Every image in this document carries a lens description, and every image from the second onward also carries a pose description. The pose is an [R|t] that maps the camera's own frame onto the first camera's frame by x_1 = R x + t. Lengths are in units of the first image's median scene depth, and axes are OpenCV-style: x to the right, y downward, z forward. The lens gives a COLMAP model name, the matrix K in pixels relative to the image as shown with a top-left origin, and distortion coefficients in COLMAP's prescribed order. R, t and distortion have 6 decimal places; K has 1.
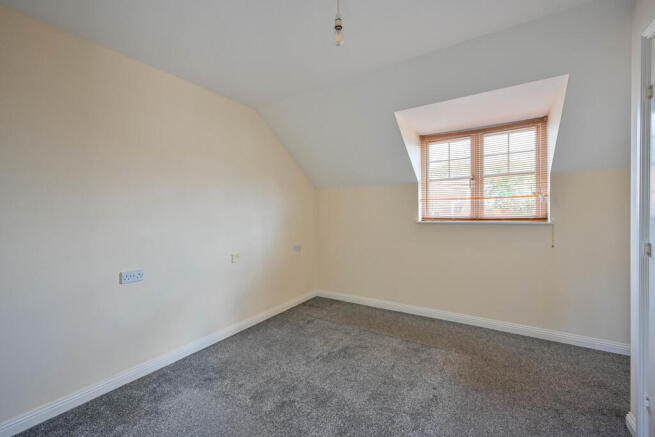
lens RADIAL K [[264.8, 0, 327.9], [0, 264.8, 219.3], [0, 0, 1]] dist [-0.007375, 0.001518]
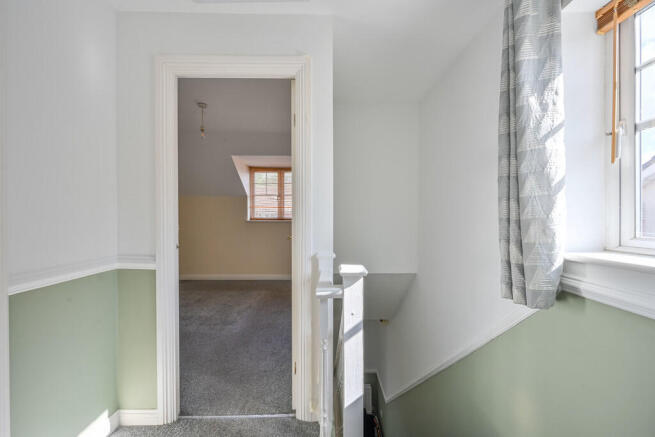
lens RADIAL K [[264.8, 0, 328.1], [0, 264.8, 219.8], [0, 0, 1]] dist [-0.007375, 0.001518]
pose [[0.838961, 0.005848, 0.544161, -0.130065], [-0.004782, 0.999983, -0.003374, 0.006778], [-0.544171, 0.000228, 0.838974, -0.666546]]
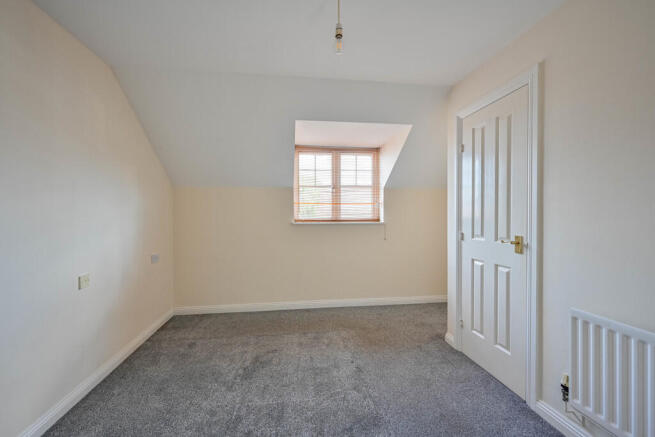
lens RADIAL K [[264.8, 0, 311.4], [0, 264.8, 220.0], [0, 0, 1]] dist [-0.007375, 0.001518]
pose [[0.768737, -0.003992, 0.639553, -0.335949], [0.008567, 0.999955, -0.004055, 0.000693], [-0.639508, 0.008596, 0.768736, 0.129809]]
